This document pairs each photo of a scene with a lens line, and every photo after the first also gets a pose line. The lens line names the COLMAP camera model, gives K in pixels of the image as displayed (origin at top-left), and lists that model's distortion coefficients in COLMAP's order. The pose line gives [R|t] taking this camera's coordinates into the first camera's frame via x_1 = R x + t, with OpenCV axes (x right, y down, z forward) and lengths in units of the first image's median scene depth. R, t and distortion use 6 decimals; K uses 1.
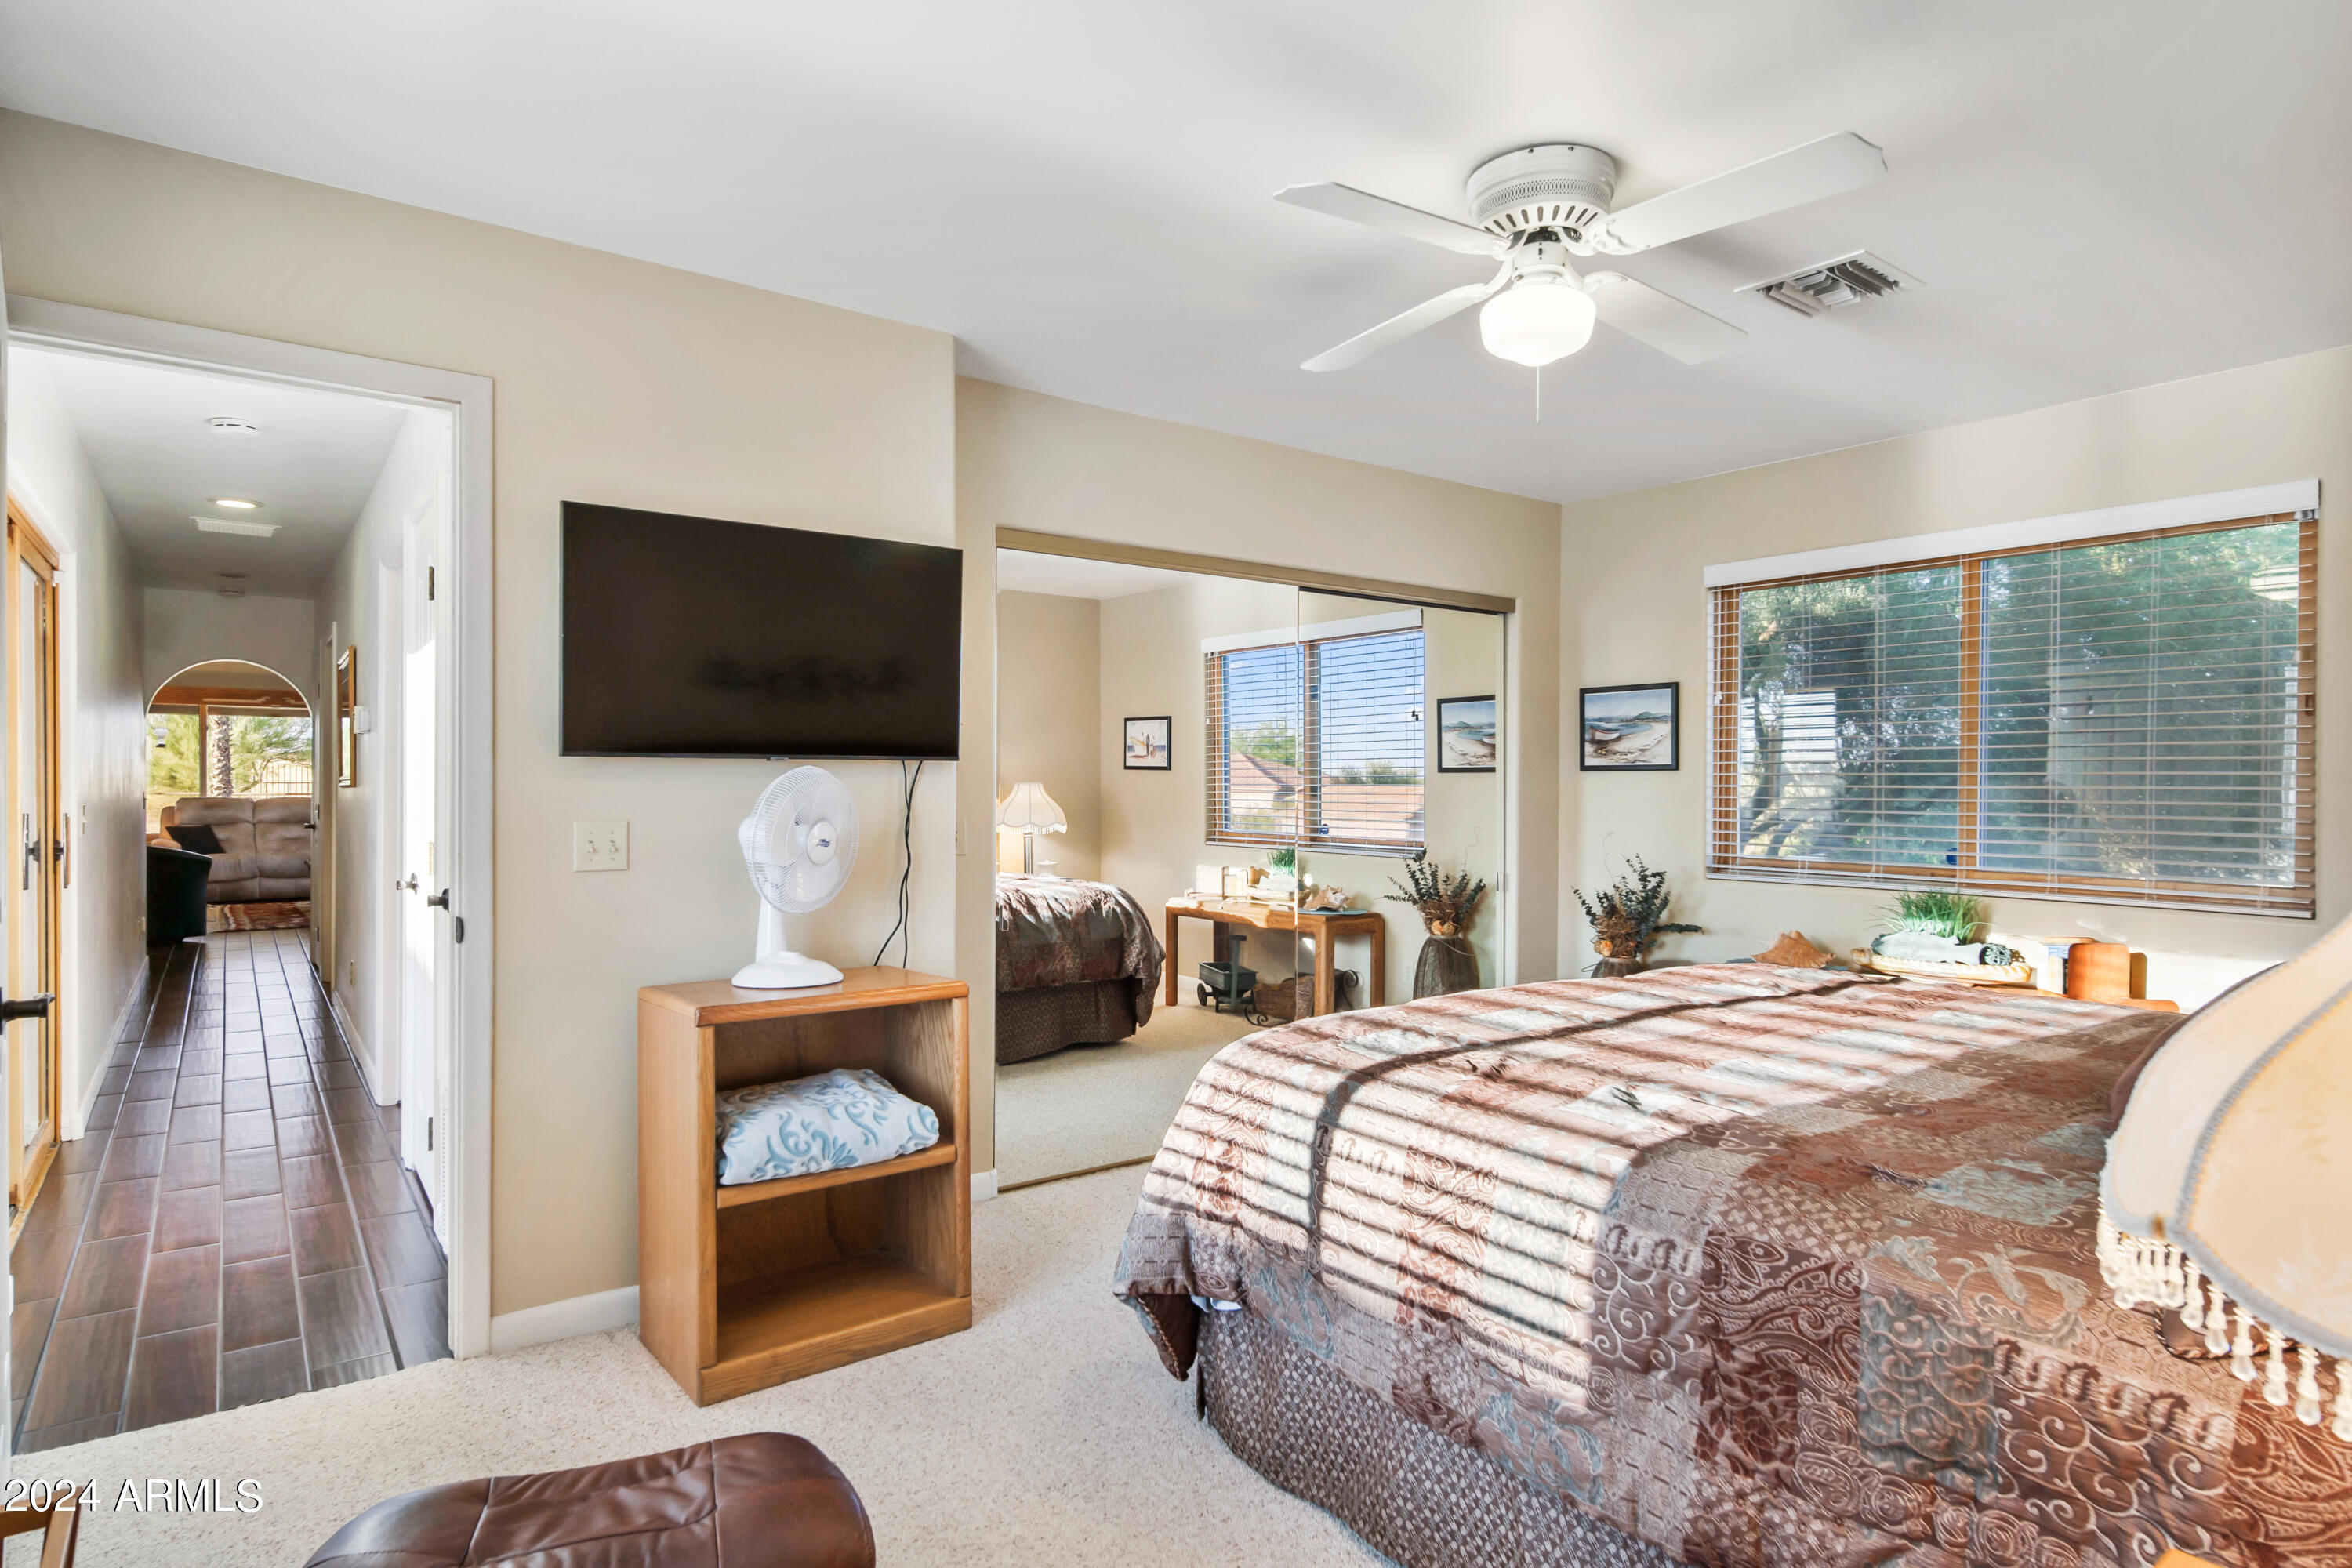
lens RADIAL K [[1277.3, 0, 1185.6], [0, 1277.3, 782.2], [0, 0, 1]] dist [-0.002479, -0.000060]
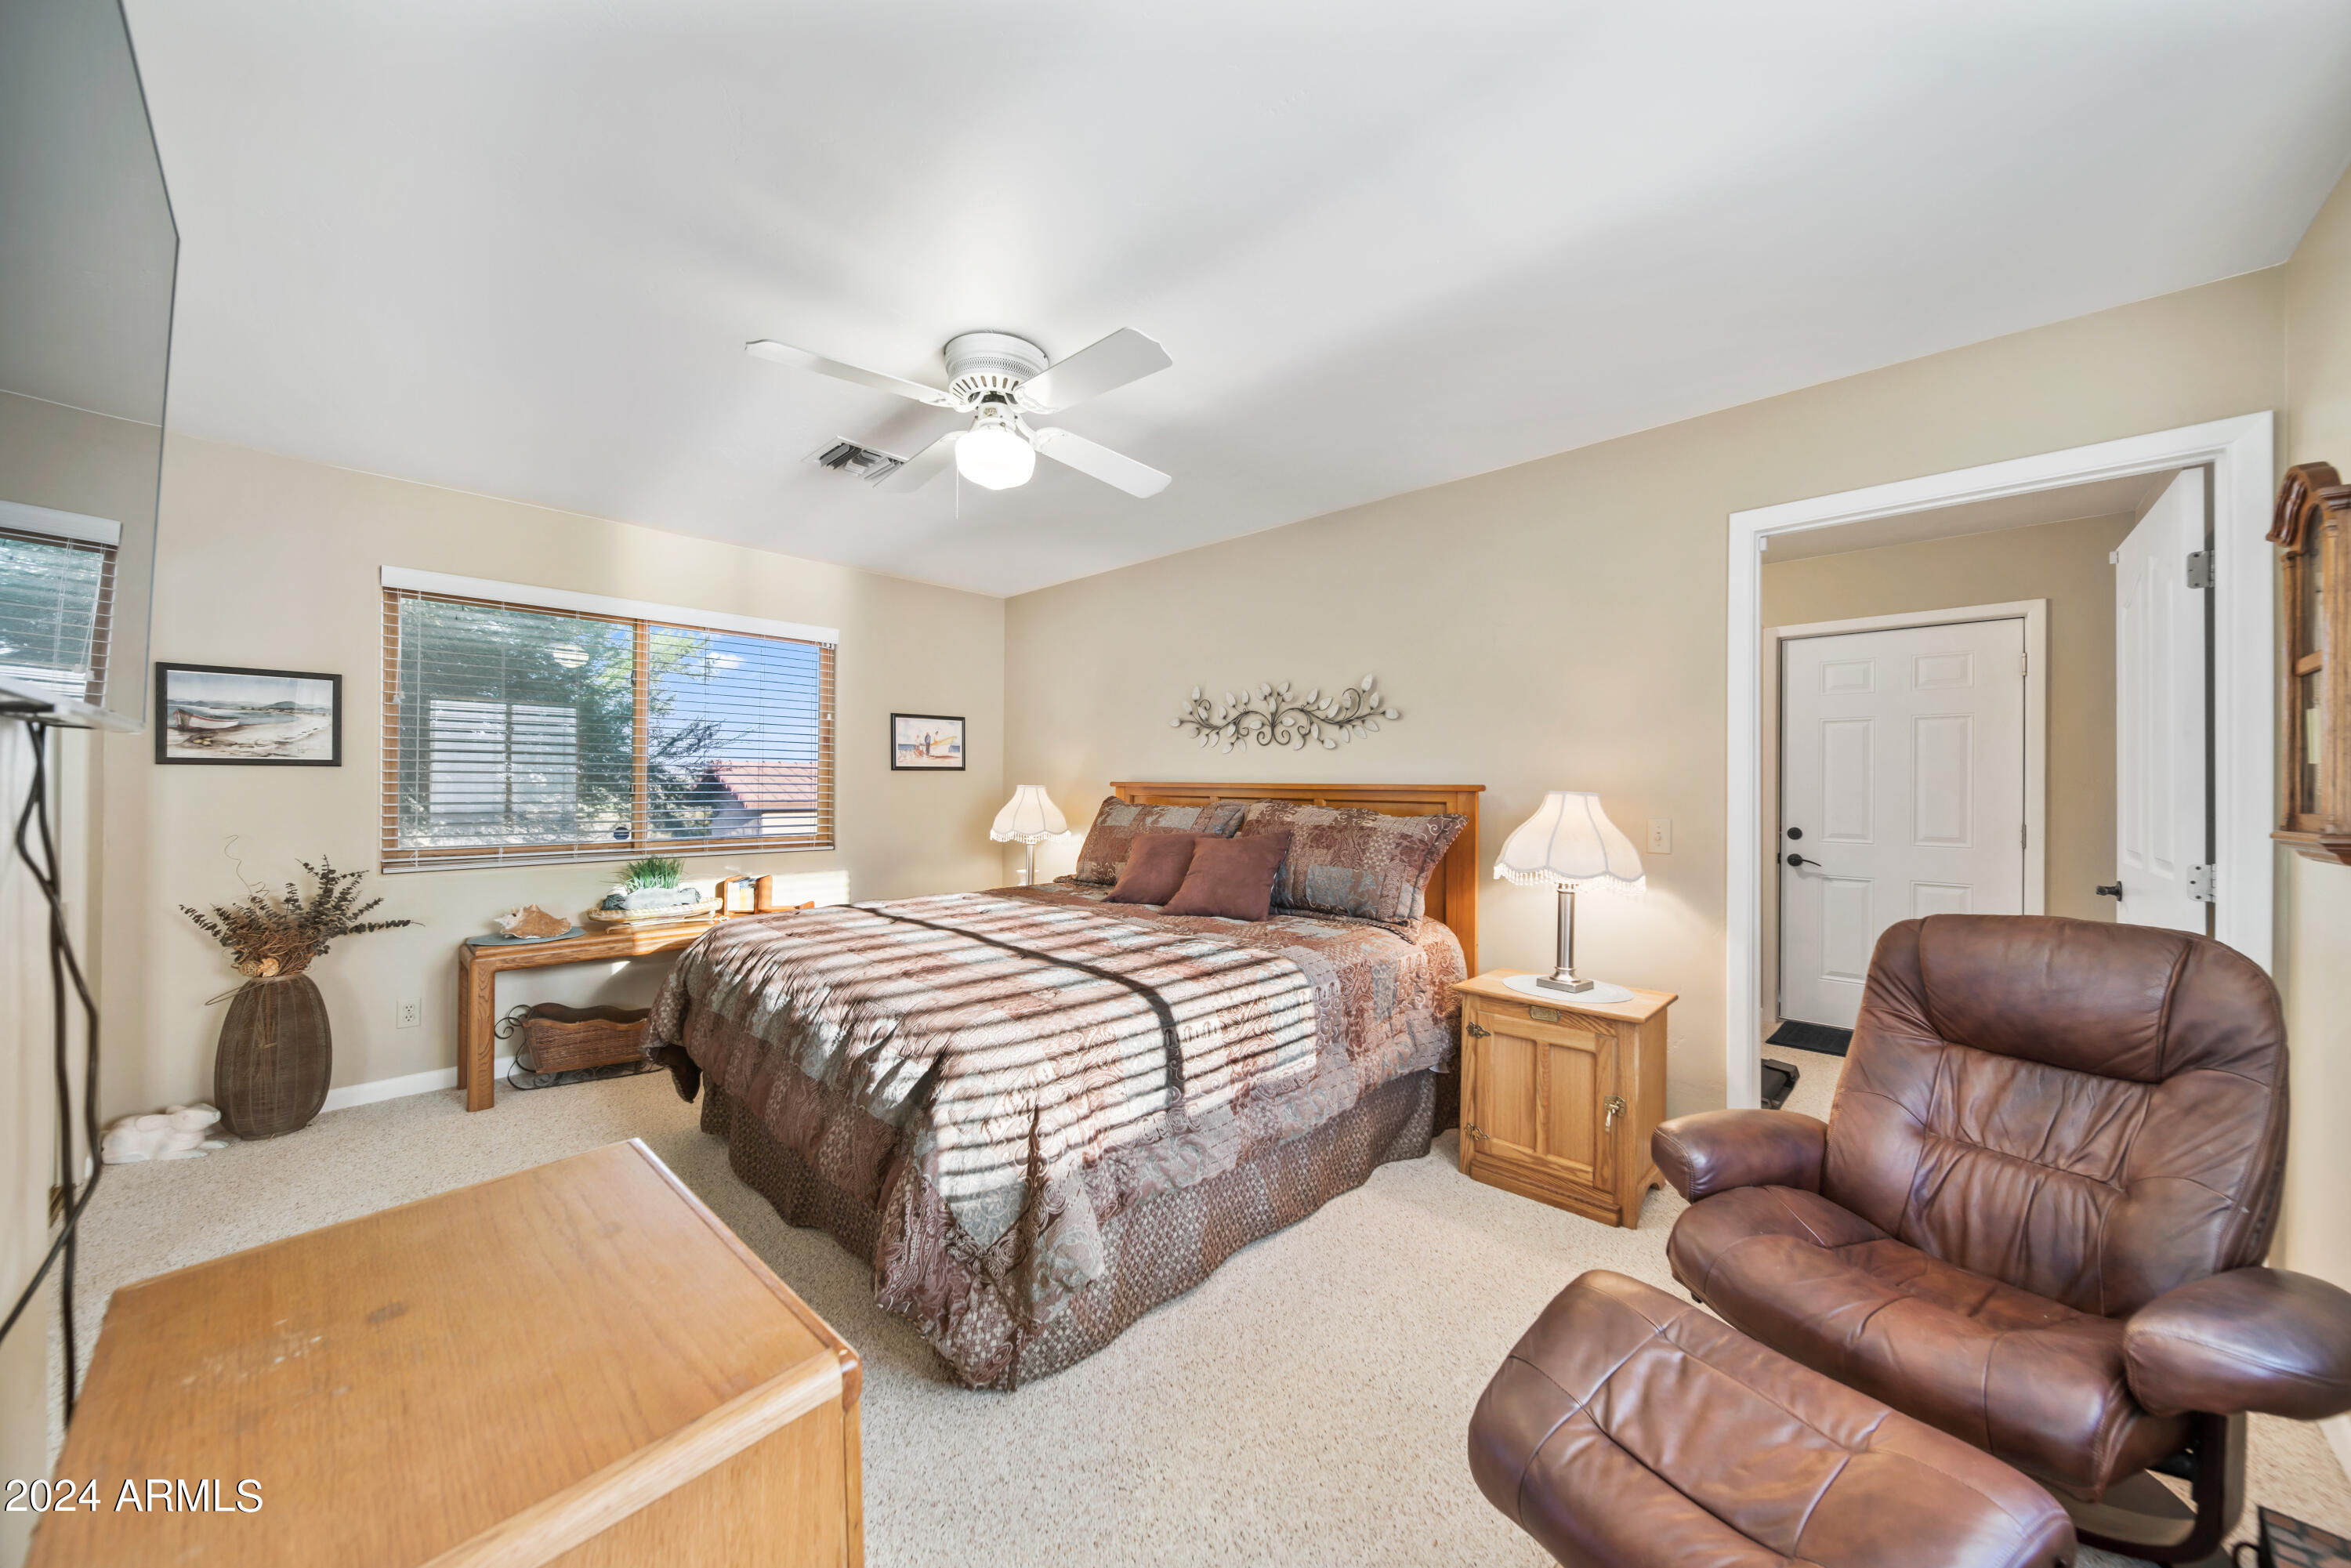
lens RADIAL K [[840.7, 0, 1169.3], [0, 840.7, 773.2], [0, 0, 1]] dist [-0.001877, -0.000449]
pose [[-0.163433, 0.008594, 0.986517, -0.483581], [-0.005598, 0.999938, -0.009639, -0.001943], [-0.986539, -0.007098, -0.163375, 0.688092]]
